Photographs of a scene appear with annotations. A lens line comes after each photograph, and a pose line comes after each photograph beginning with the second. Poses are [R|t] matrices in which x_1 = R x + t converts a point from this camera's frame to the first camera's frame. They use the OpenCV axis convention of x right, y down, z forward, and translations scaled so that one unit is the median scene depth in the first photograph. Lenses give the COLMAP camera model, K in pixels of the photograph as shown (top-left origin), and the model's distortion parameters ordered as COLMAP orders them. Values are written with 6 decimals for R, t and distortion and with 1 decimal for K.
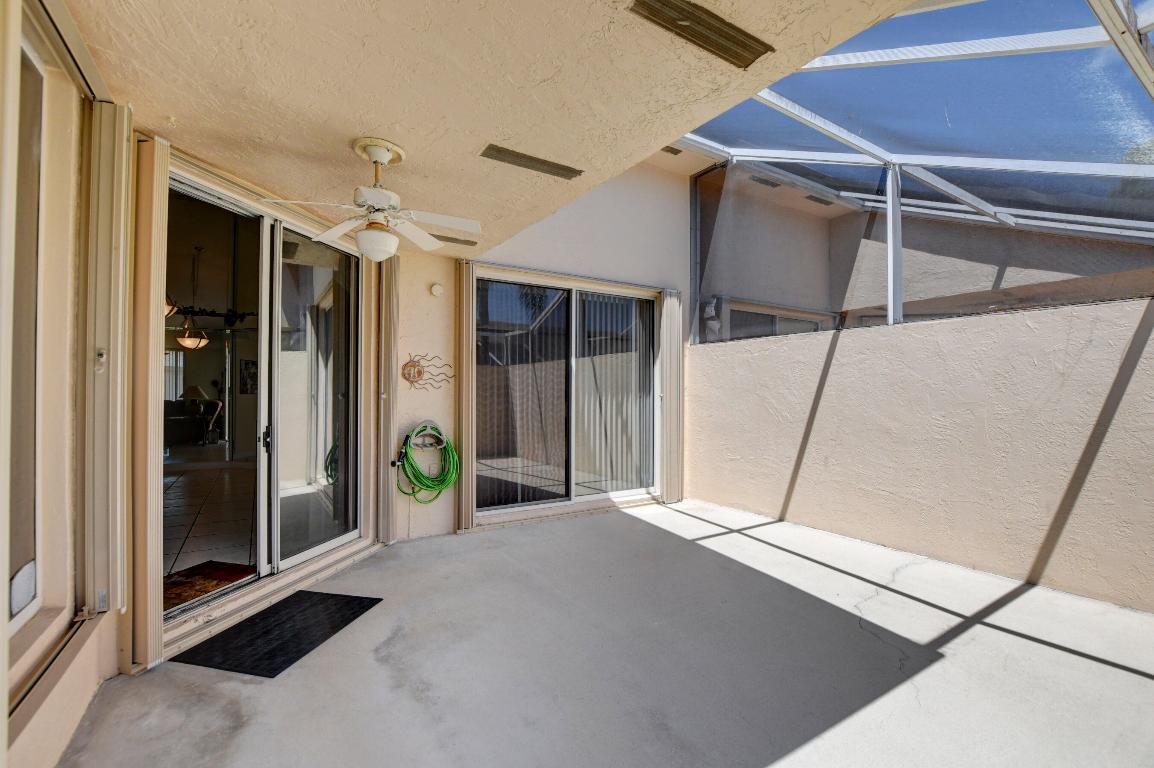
lens RADIAL K [[506.6, 0, 573.7], [0, 506.6, 389.3], [0, 0, 1]] dist [-0.033979, 0.005511]
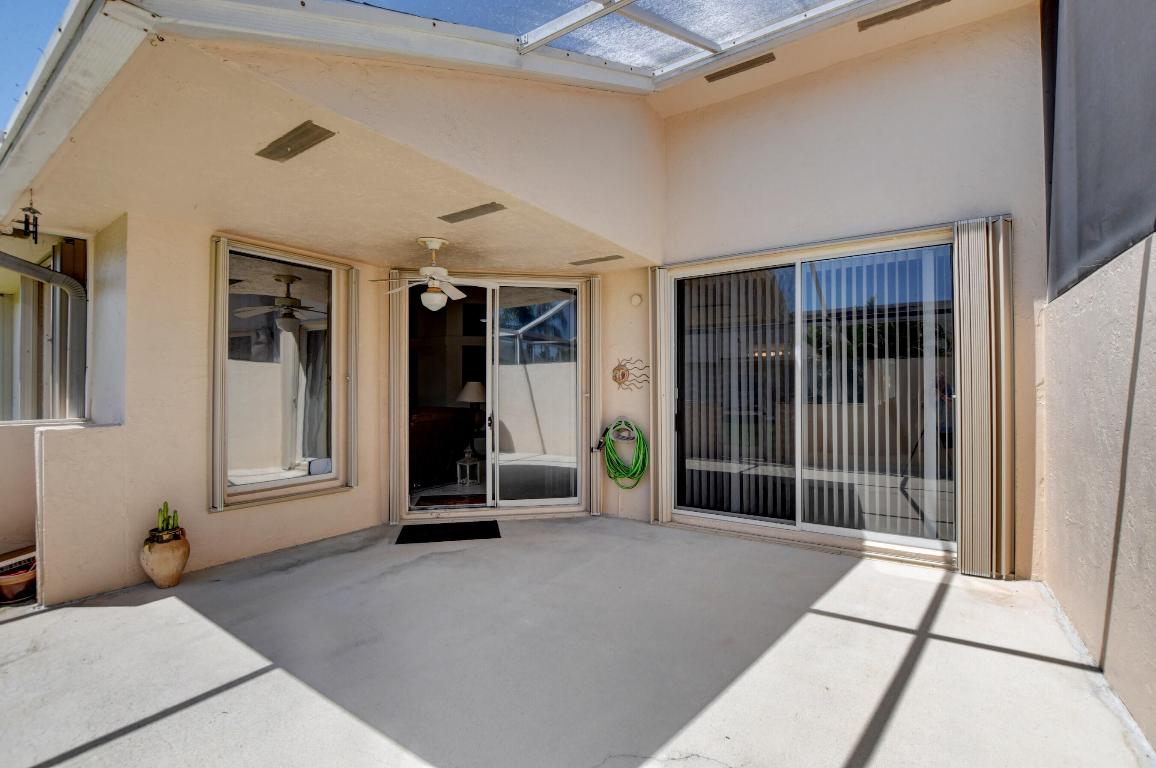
lens RADIAL K [[507.5, 0, 574.7], [0, 507.5, 389.3], [0, 0, 1]] dist [-0.033979, 0.005511]
pose [[0.396975, -0.006436, -0.917807, 0.724954], [0.008214, 0.999960, -0.003459, 0.003017], [0.917792, -0.006166, 0.397013, 0.442250]]
